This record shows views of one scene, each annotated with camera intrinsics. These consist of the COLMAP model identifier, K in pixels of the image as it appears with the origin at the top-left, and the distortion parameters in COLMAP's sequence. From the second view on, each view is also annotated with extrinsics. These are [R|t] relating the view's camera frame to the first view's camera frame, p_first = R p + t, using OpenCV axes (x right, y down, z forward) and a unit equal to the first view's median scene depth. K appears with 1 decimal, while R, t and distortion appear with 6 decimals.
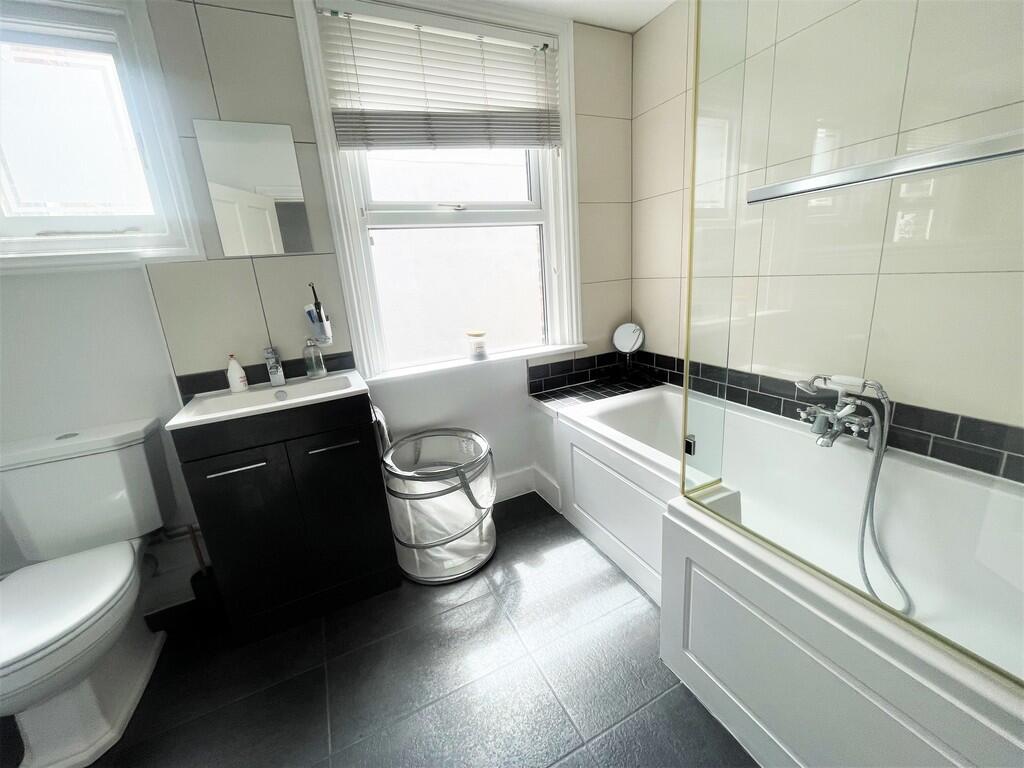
lens RADIAL K [[411.9, 0, 514.8], [0, 411.9, 378.5], [0, 0, 1]] dist [0.002210, -0.000211]
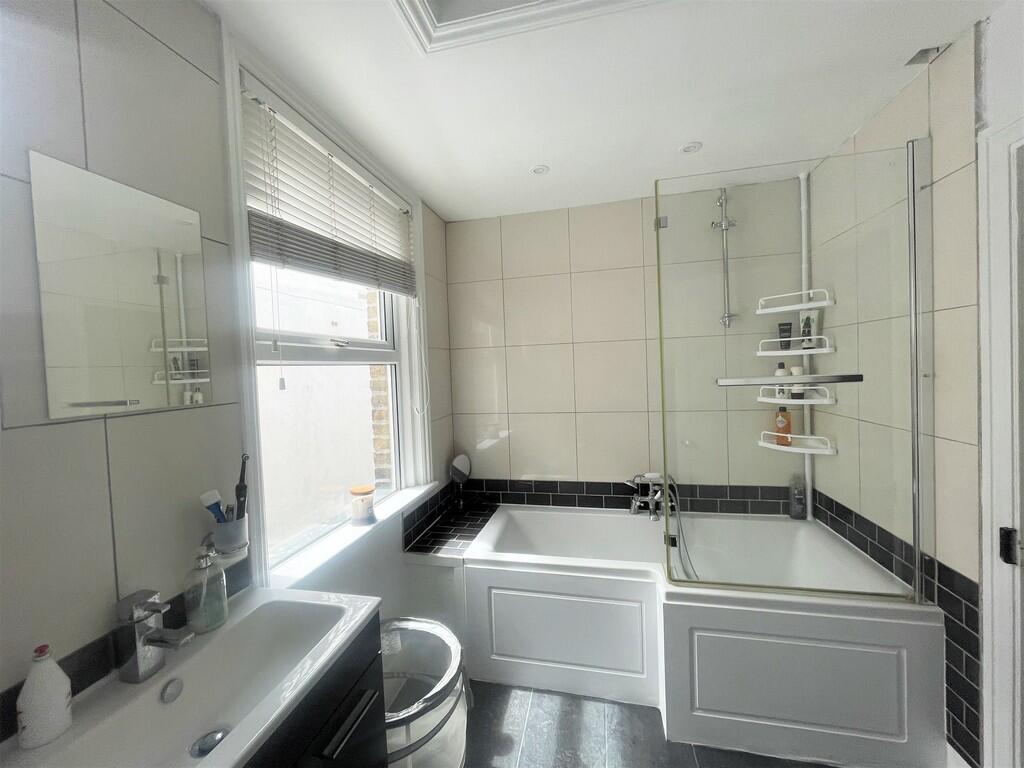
lens RADIAL K [[411.9, 0, 511.0], [0, 411.9, 381.1], [0, 0, 1]] dist [0.002210, -0.000211]
pose [[0.619223, 0.021739, 0.784915, -0.590118], [0.194337, 0.964275, -0.180021, -0.122076], [-0.760787, 0.264011, 0.592876, 0.257189]]
